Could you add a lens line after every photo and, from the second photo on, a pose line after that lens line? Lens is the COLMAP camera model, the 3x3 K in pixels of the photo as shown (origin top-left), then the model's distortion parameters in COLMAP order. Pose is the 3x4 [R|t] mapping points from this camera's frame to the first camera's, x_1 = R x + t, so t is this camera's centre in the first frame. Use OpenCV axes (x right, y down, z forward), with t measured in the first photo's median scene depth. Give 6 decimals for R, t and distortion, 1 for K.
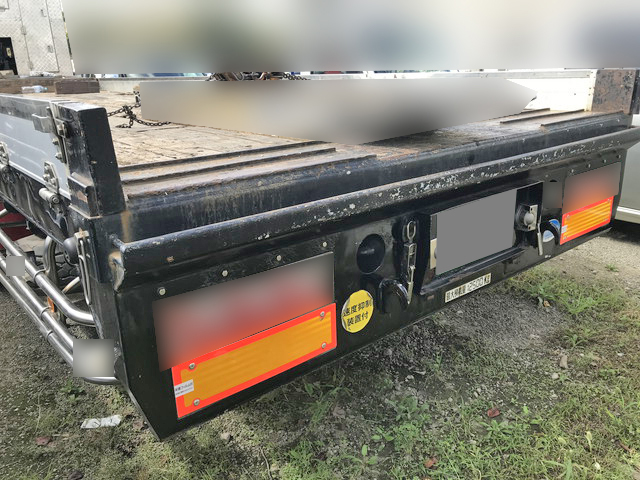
lens RADIAL K [[524.4, 0, 322.7], [0, 524.4, 232.8], [0, 0, 1]] dist [0.047972, -0.045225]
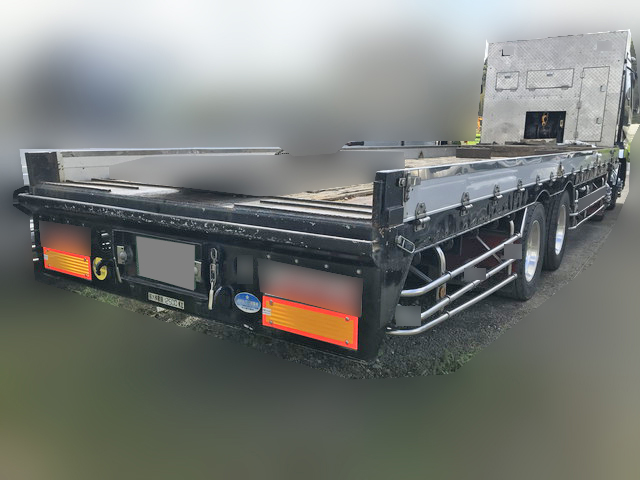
lens RADIAL K [[524.4, 0, 322.7], [0, 524.4, 232.8], [0, 0, 1]] dist [0.047972, -0.045225]
pose [[0.290304, 0.207832, -0.934093, 1.733518], [-0.310900, 0.943661, 0.113337, -0.370997], [0.905022, 0.257507, 0.338564, 0.877040]]
